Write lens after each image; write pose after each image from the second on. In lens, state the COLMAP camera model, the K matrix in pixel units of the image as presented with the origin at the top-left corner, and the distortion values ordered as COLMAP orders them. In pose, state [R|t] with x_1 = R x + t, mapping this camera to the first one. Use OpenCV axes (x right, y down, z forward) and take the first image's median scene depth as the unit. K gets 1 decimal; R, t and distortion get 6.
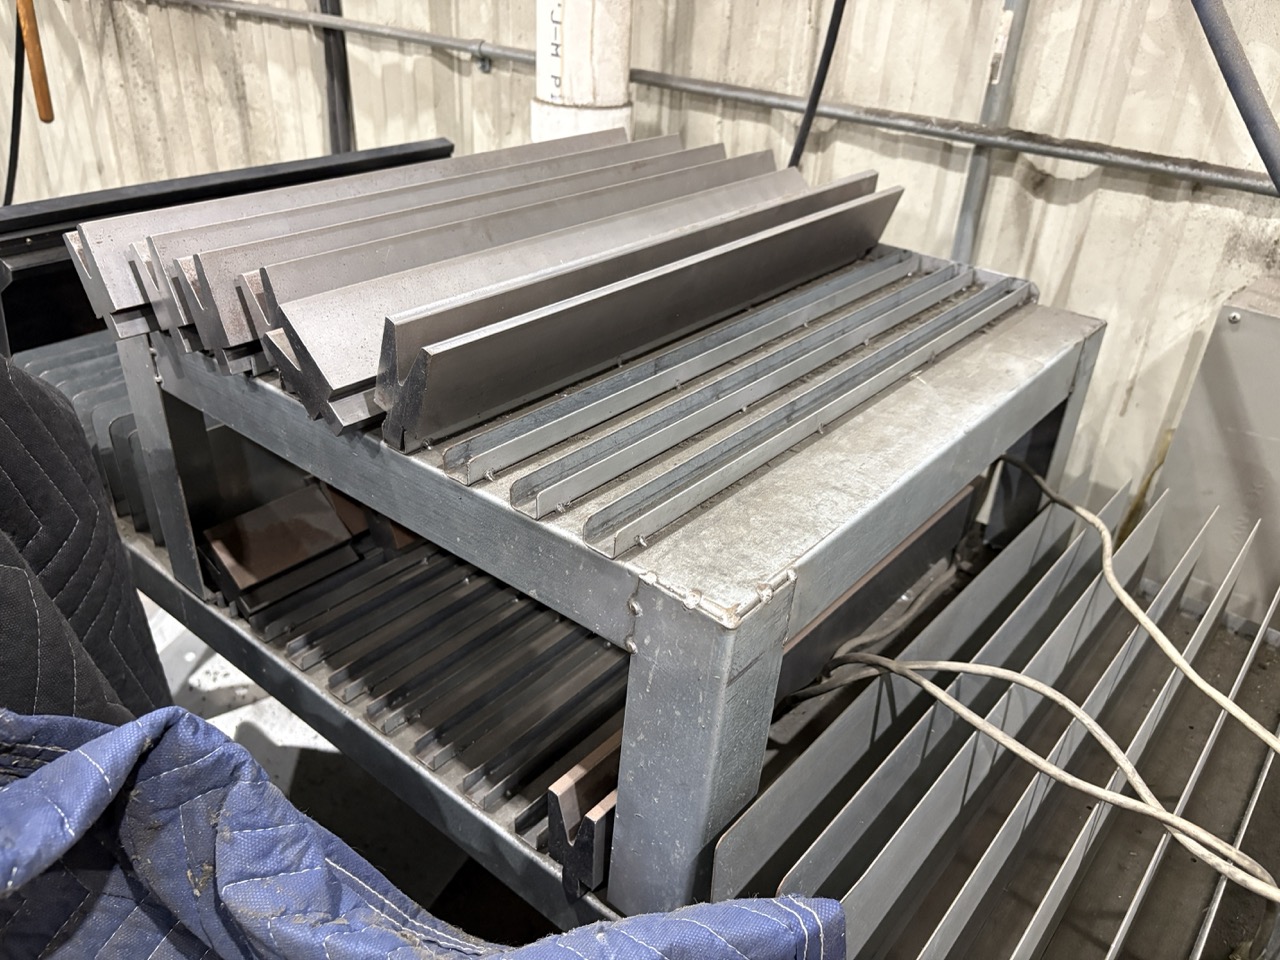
lens RADIAL K [[961.7, 0, 640.6], [0, 961.7, 479.9], [0, 0, 1]] dist [0.042852, -0.008879]
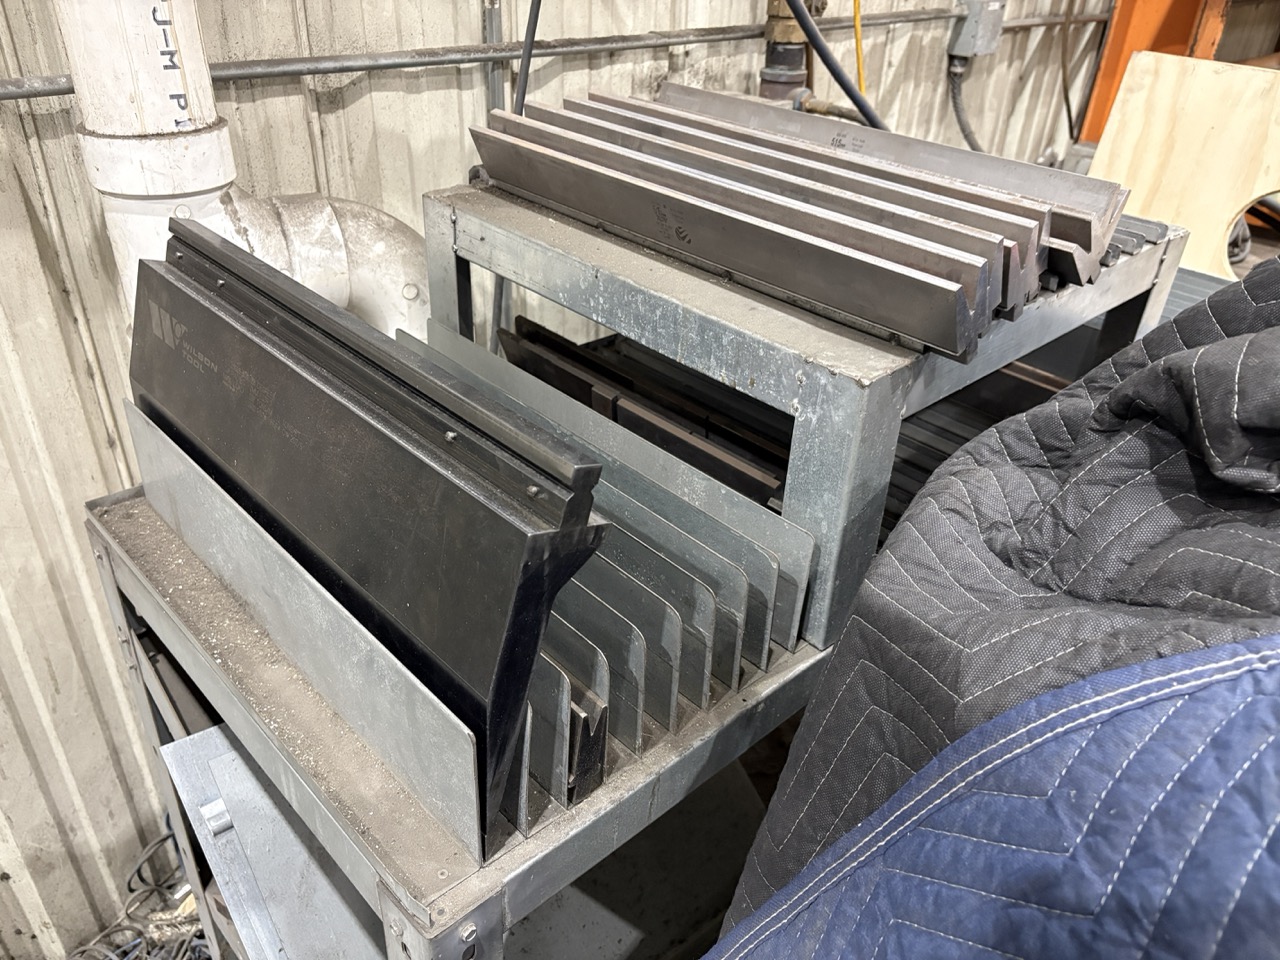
lens RADIAL K [[961.7, 0, 640.4], [0, 961.7, 479.4], [0, 0, 1]] dist [0.042852, -0.008879]
pose [[0.127479, -0.556833, 0.820784, -0.879170], [0.467566, 0.763553, 0.445387, -0.384657], [-0.874718, 0.326994, 0.357693, 0.555158]]
